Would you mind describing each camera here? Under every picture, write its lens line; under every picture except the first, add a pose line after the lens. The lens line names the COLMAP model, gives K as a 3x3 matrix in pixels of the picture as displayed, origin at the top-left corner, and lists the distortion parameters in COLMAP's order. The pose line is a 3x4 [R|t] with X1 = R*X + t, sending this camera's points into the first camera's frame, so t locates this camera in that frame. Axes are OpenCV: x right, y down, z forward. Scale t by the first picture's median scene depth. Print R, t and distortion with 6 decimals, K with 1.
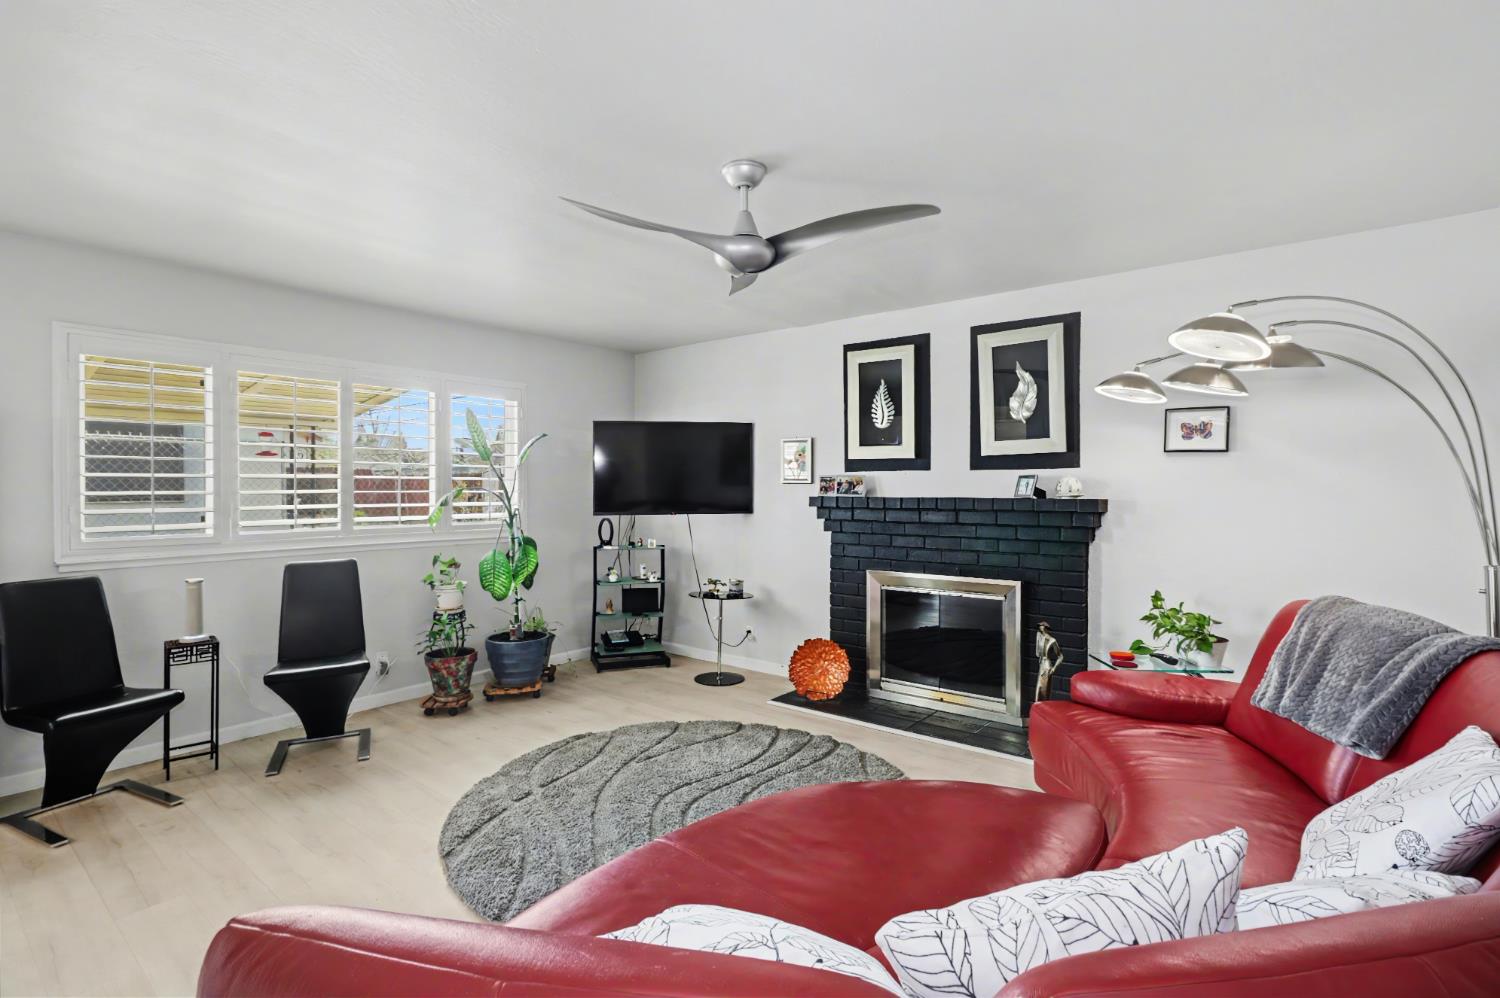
lens RADIAL K [[724.3, 0, 754.5], [0, 724.3, 482.2], [0, 0, 1]] dist [-0.002443, 0.011520]
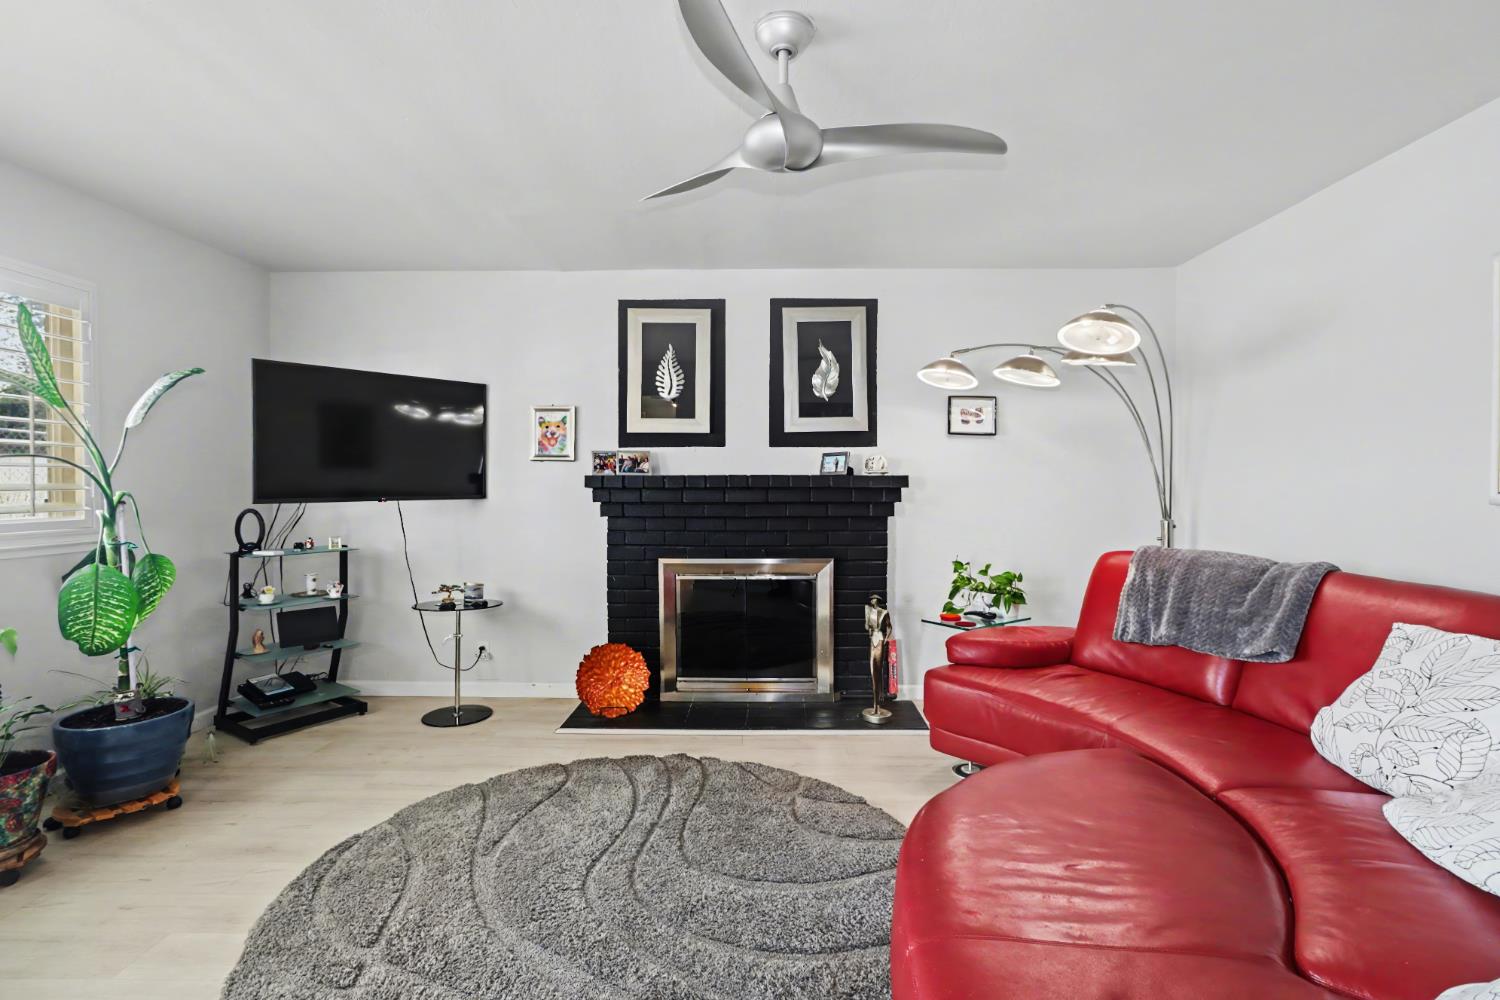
lens RADIAL K [[724.3, 0, 754.5], [0, 724.3, 483.2], [0, 0, 1]] dist [-0.002443, 0.011520]
pose [[0.795493, -0.002524, 0.605957, -0.289635], [-0.004740, 0.999935, 0.010388, 0.020357], [-0.605944, -0.011136, 0.795429, 0.234198]]
